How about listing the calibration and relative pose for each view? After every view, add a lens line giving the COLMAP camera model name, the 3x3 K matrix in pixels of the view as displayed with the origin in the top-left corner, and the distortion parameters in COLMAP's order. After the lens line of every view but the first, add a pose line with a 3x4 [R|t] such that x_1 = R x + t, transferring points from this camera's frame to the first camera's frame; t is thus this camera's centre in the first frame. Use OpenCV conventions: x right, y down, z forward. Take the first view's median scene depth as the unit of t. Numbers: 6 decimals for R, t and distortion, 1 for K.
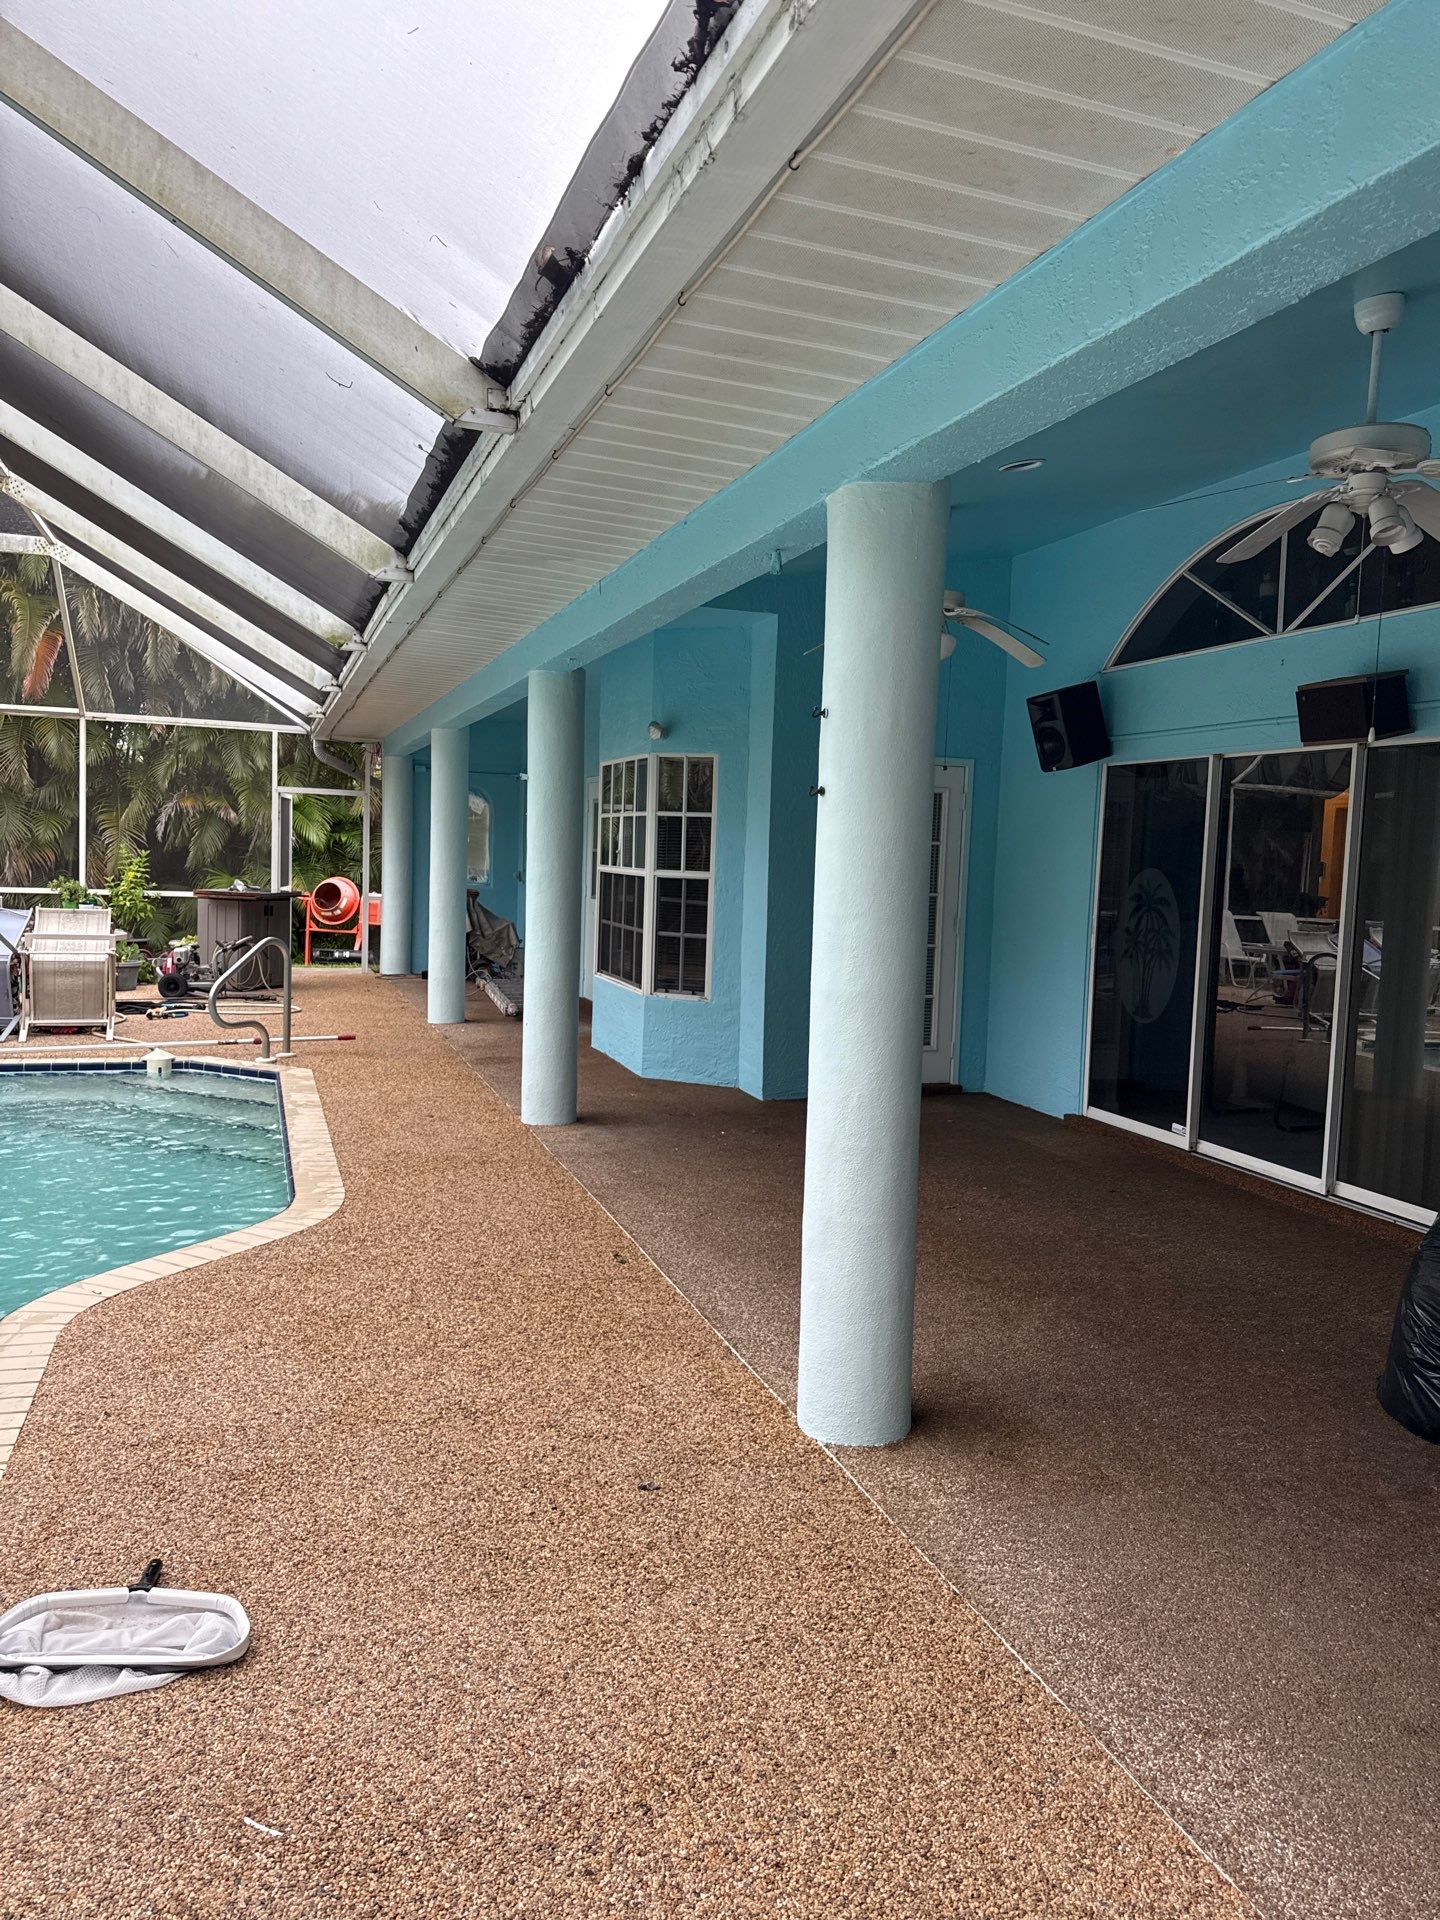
lens RADIAL K [[1364.5, 0, 726.5], [0, 1364.5, 949.6], [0, 0, 1]] dist [0.042092, -0.054783]
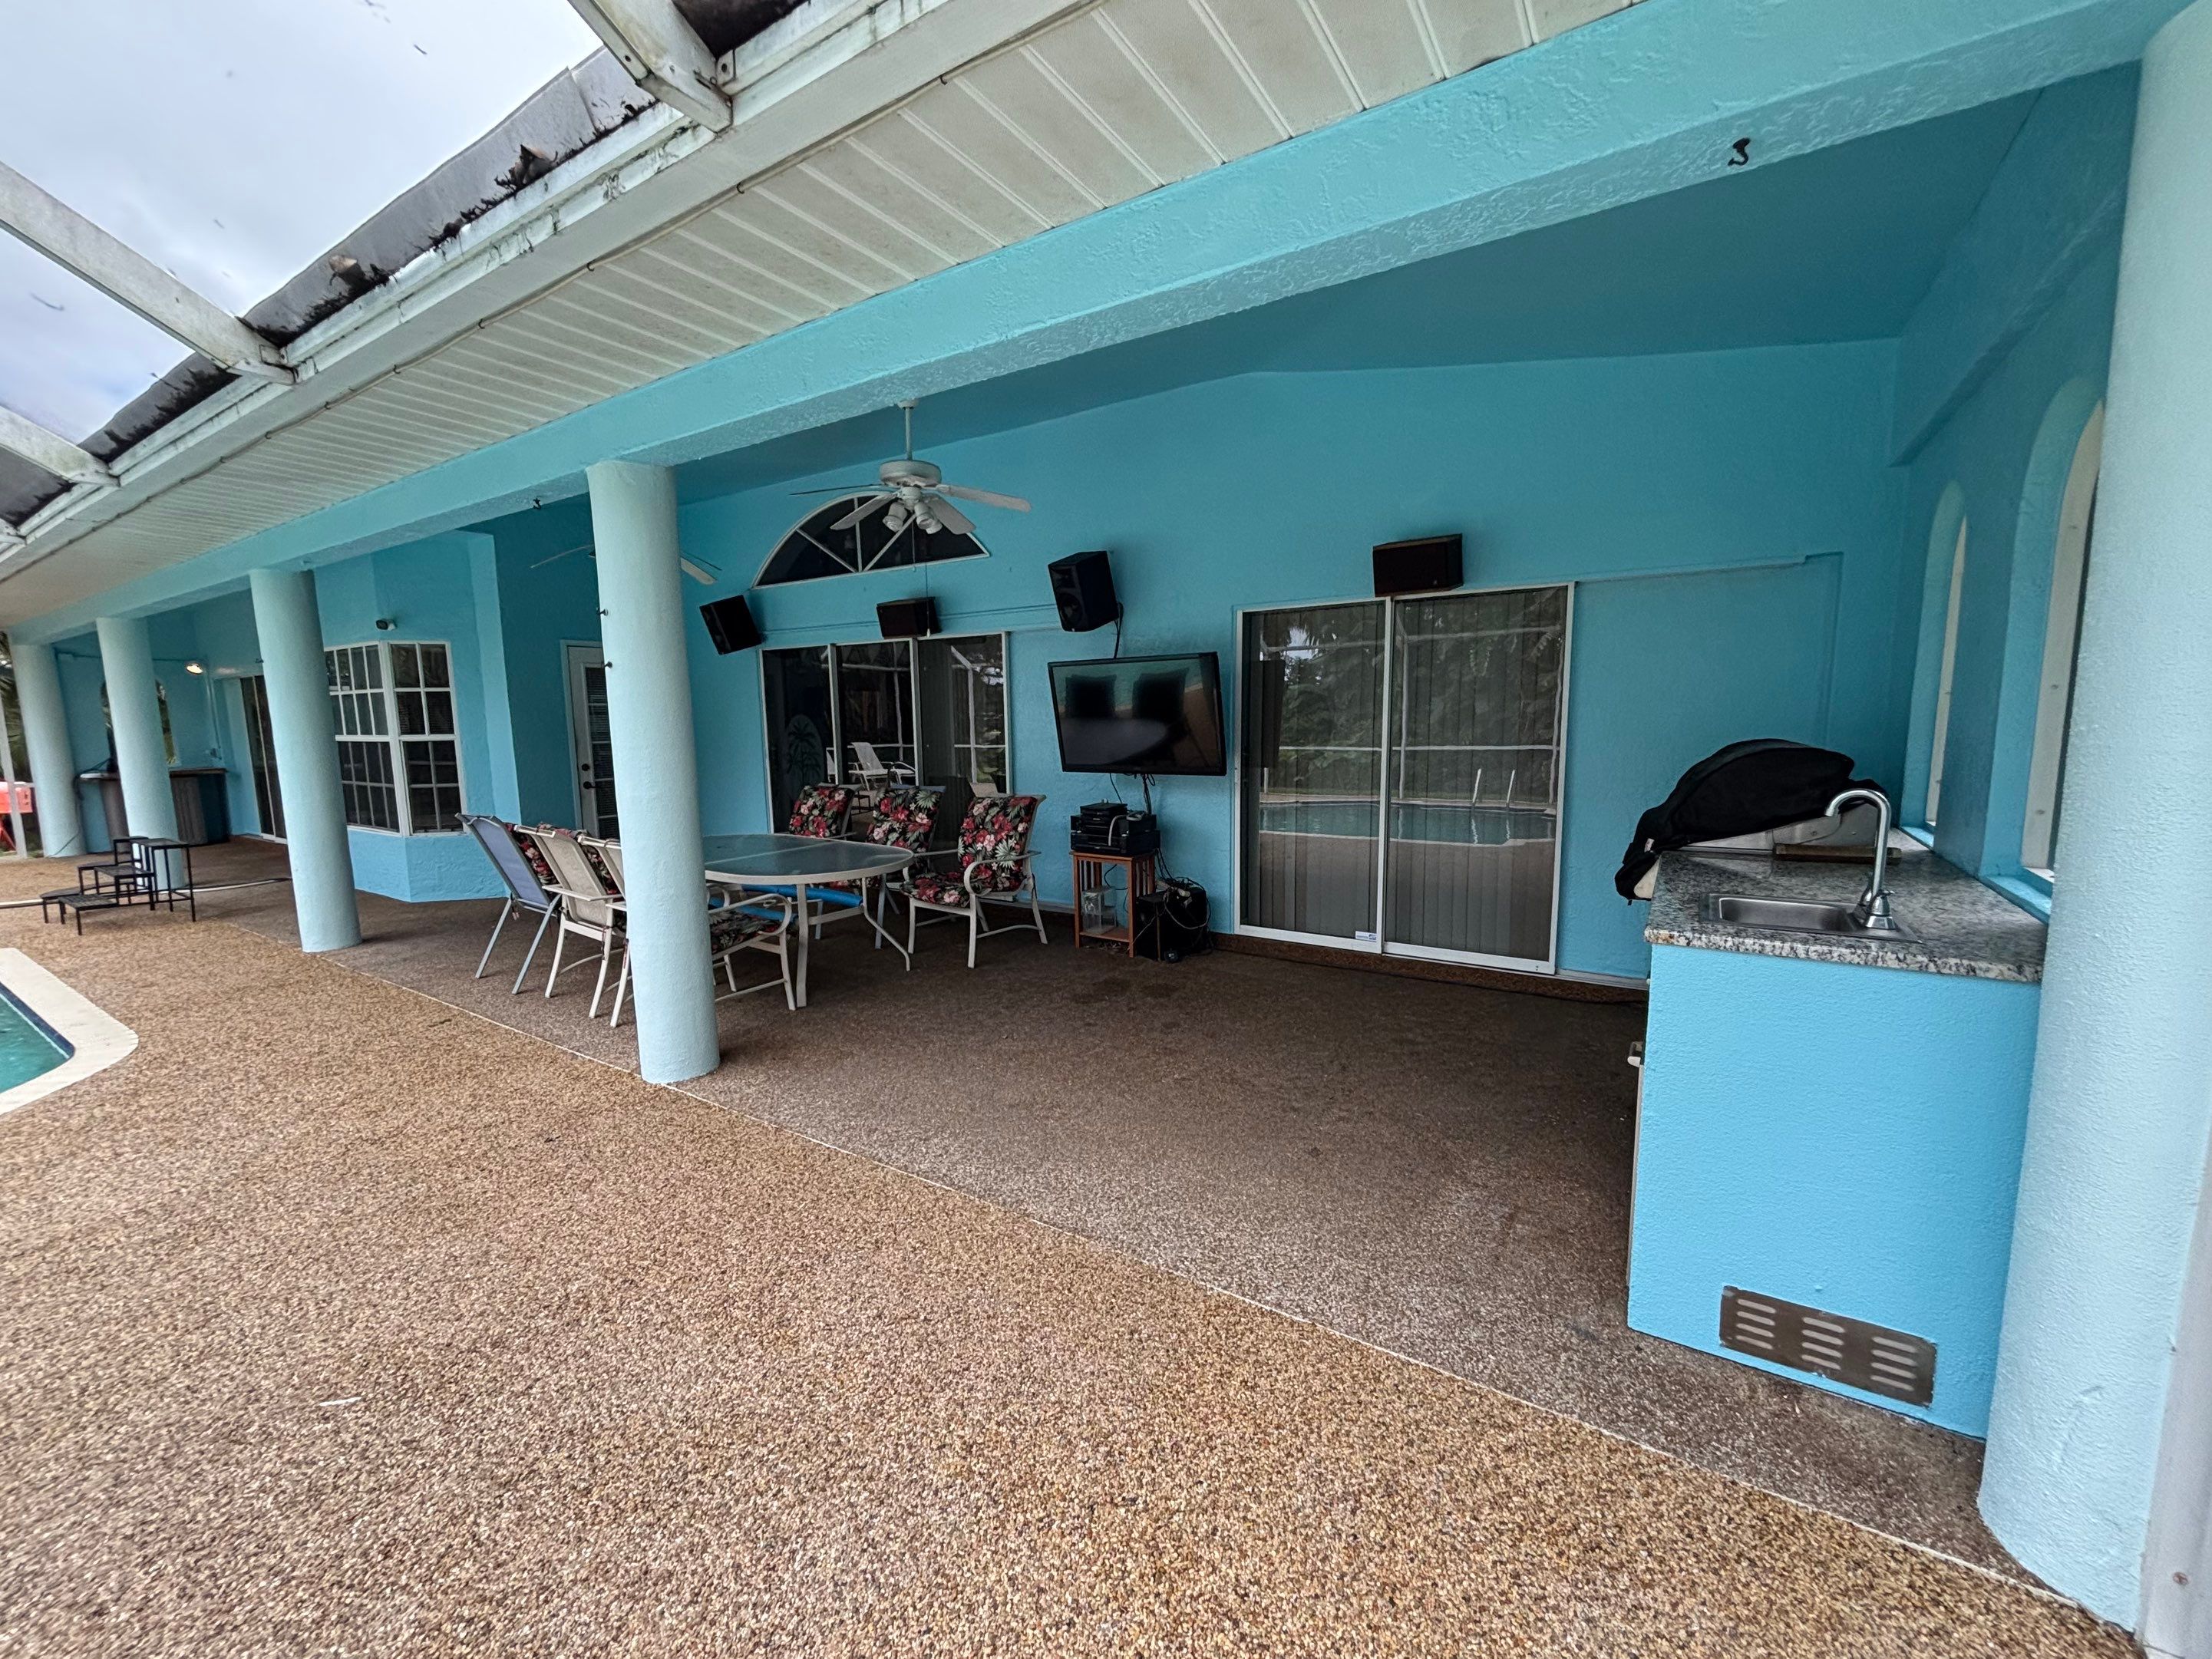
lens RADIAL K [[890.7, 0, 1106.0], [0, 890.7, 829.5], [0, 0, 1]] dist [-0.000226, 0.000161]
pose [[0.789727, -0.124475, 0.600698, -0.098661], [0.086095, 0.991996, 0.092371, 0.016553], [-0.607388, -0.021231, 0.794122, -0.105744]]
